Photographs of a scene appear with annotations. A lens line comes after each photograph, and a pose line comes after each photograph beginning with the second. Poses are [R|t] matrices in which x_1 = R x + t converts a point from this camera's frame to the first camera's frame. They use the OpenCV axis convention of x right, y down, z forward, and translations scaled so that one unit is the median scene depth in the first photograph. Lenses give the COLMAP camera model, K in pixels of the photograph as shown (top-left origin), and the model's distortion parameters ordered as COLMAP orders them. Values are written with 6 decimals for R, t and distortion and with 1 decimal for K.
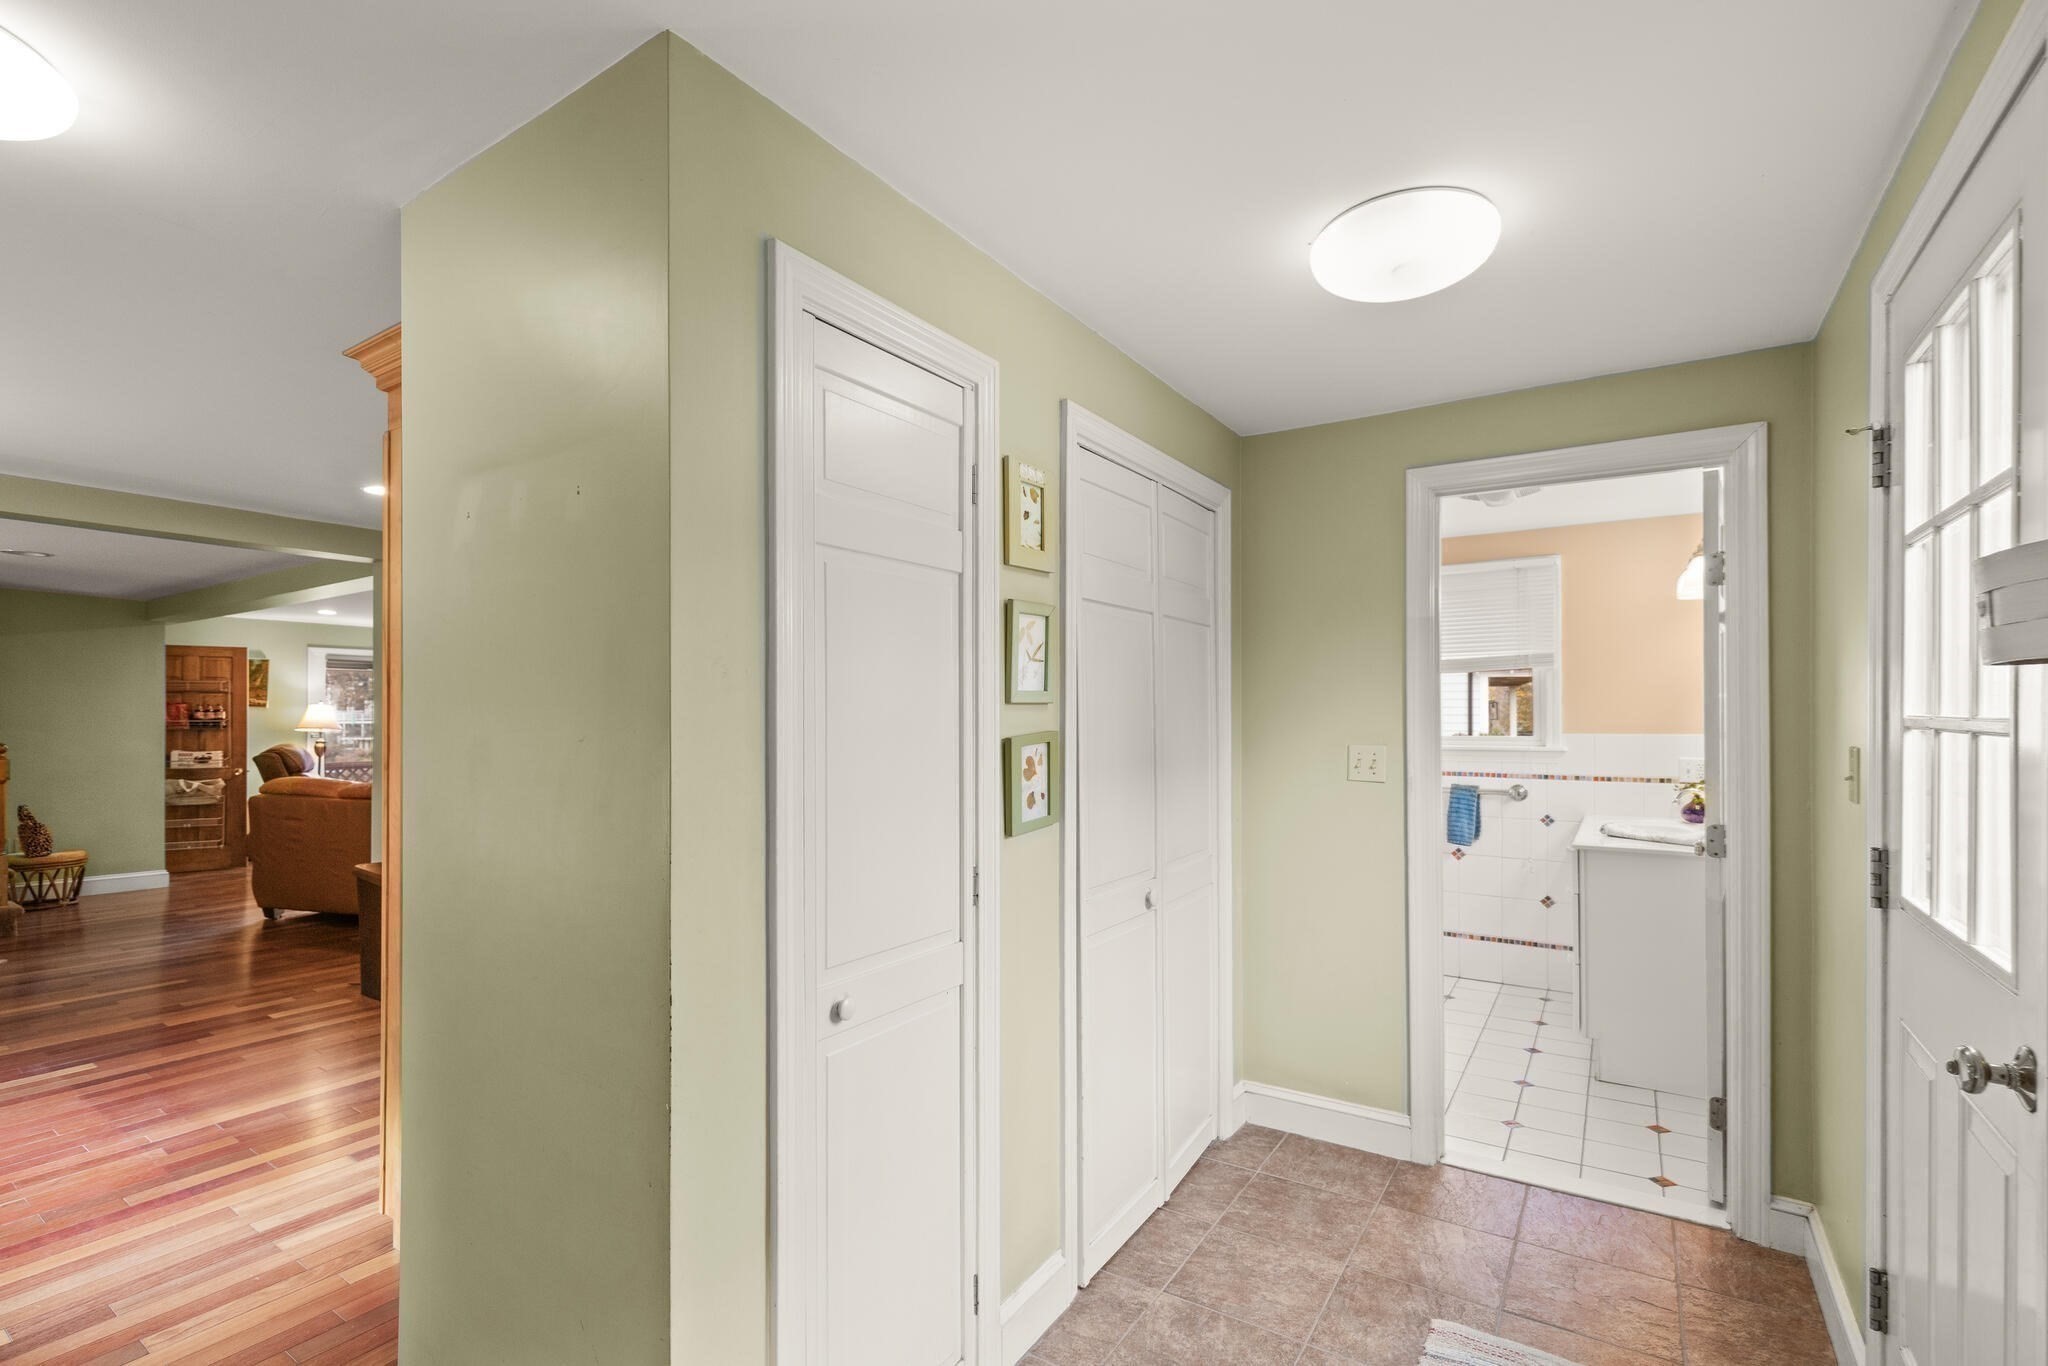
lens RADIAL K [[912.4, 0, 1027.0], [0, 912.4, 703.2], [0, 0, 1]] dist [0.002801, 0.000045]
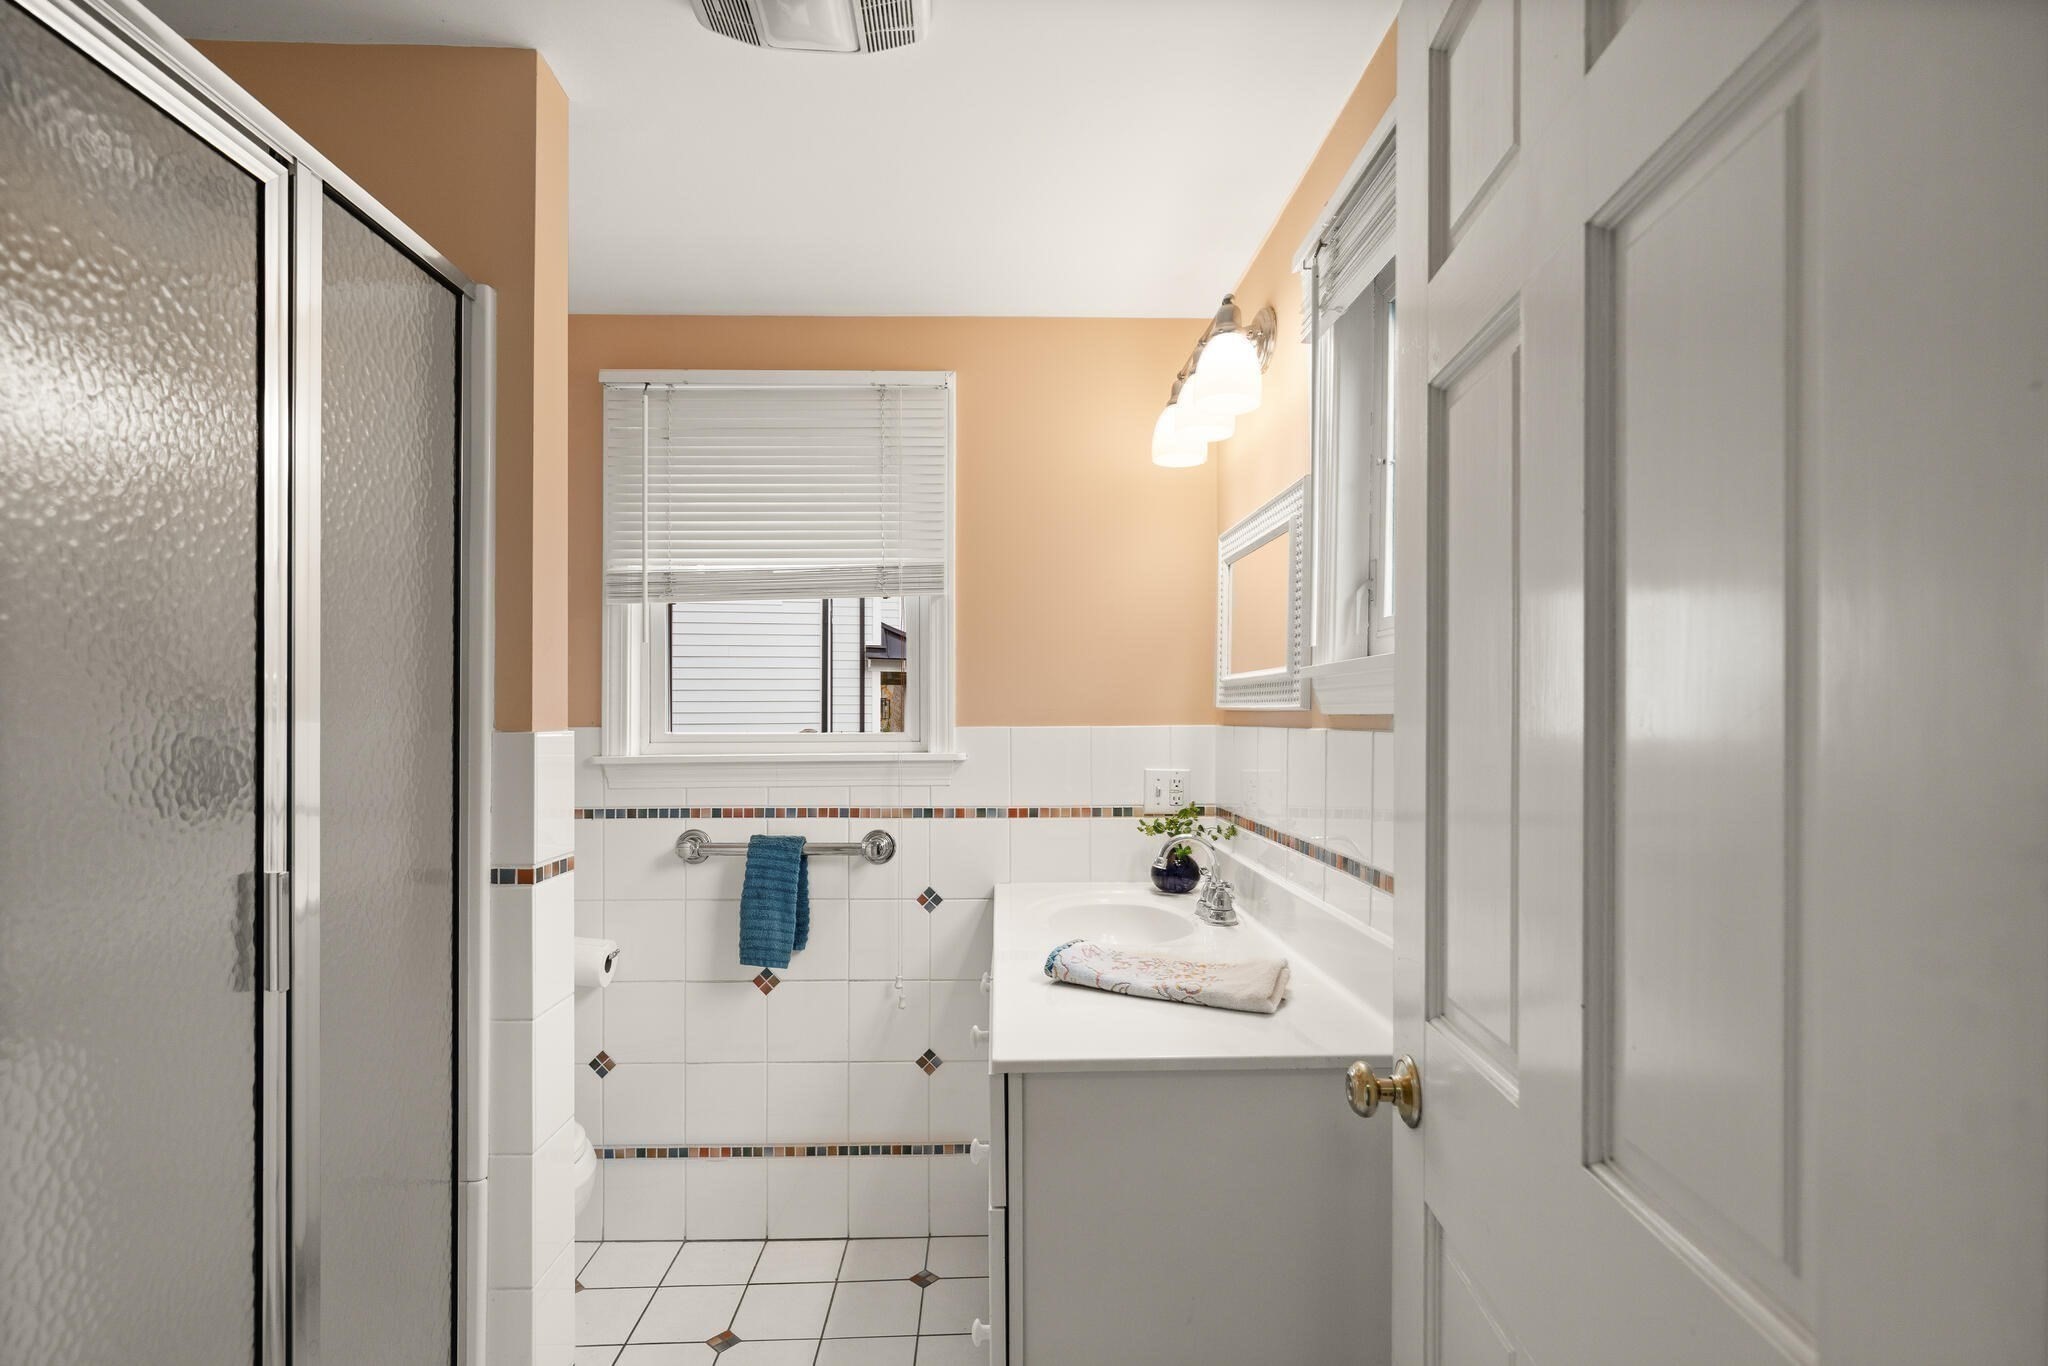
lens RADIAL K [[973.8, 0, 1026.2], [0, 973.8, 713.3], [0, 0, 1]] dist [-0.003669, 0.000114]
pose [[0.820459, 0.002212, 0.571701, 0.302793], [-0.007033, 0.999956, 0.006225, 0.022134], [-0.571662, -0.009129, 0.820439, 0.524191]]
